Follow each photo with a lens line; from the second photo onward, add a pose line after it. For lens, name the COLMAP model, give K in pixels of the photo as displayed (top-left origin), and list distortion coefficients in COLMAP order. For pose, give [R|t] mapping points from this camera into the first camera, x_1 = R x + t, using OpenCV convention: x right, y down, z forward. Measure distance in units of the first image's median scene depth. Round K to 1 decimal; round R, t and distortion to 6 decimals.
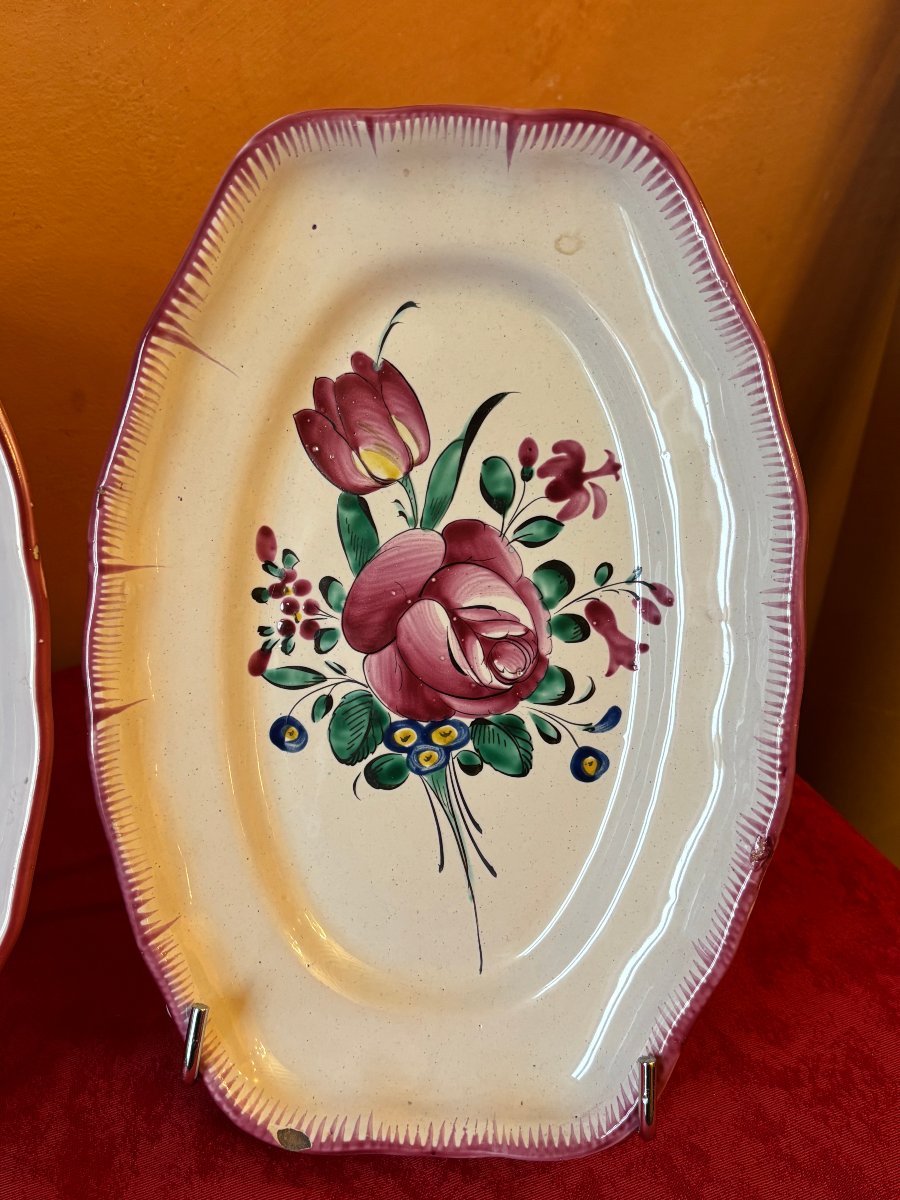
lens RADIAL K [[1383.6, 0, 453.2], [0, 1383.6, 621.9], [0, 0, 1]] dist [-0.042641, 0.377494]
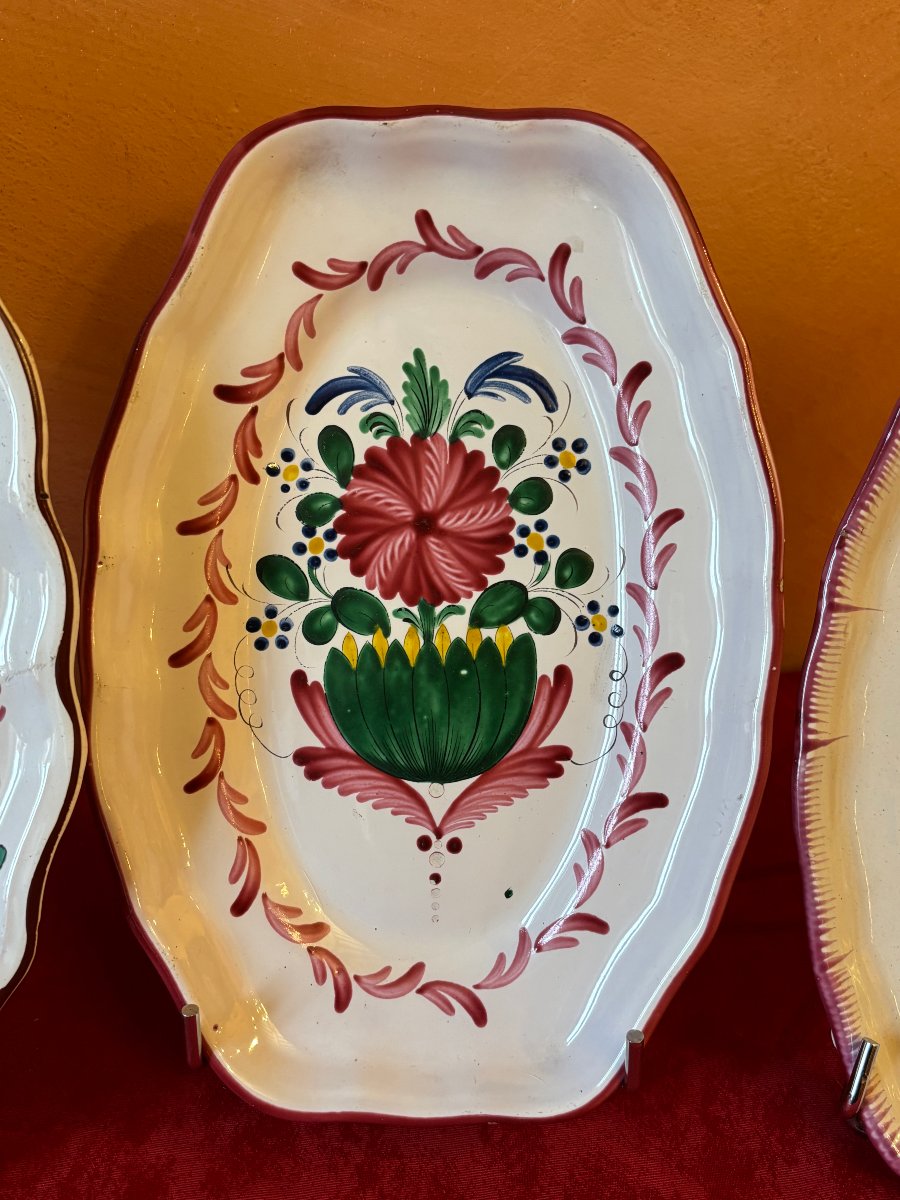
lens RADIAL K [[1383.6, 0, 453.2], [0, 1383.6, 621.9], [0, 0, 1]] dist [-0.042641, 0.377494]
pose [[0.978743, 0.113373, -0.170905, -0.340963], [-0.119008, 0.992625, -0.023063, 0.030066], [0.167030, 0.042912, 0.985018, -0.076919]]
